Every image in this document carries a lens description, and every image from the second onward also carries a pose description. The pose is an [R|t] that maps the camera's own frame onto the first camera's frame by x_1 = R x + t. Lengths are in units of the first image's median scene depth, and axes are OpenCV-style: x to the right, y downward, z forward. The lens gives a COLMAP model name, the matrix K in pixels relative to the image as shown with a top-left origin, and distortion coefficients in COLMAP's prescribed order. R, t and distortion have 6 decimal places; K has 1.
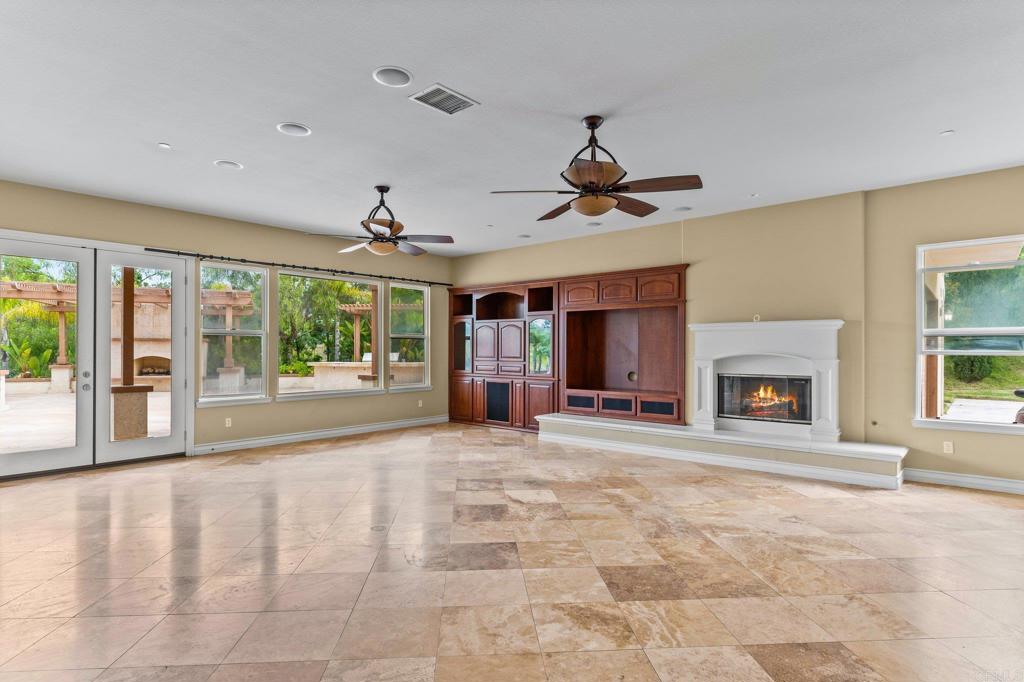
lens RADIAL K [[545.5, 0, 507.9], [0, 545.5, 344.5], [0, 0, 1]] dist [-0.000701, 0.001135]
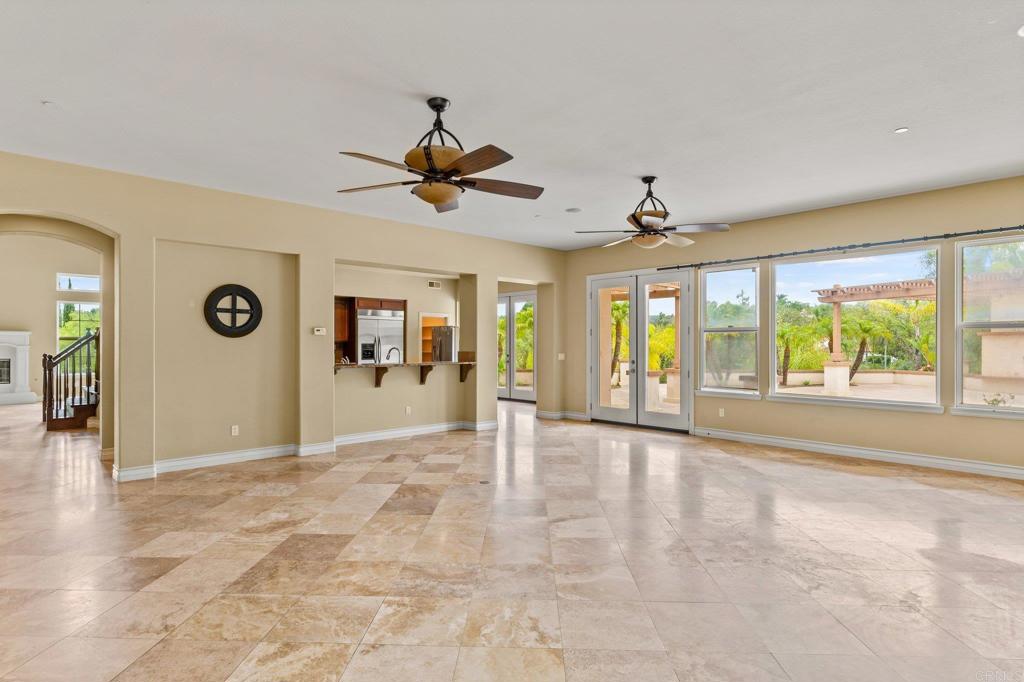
lens RADIAL K [[545.5, 0, 509.3], [0, 545.5, 341.8], [0, 0, 1]] dist [-0.000701, 0.001135]
pose [[-0.116367, -0.003158, -0.993201, 1.120919], [0.007275, 0.999965, -0.004032, 0.005527], [0.993180, -0.007695, -0.116340, 1.286033]]
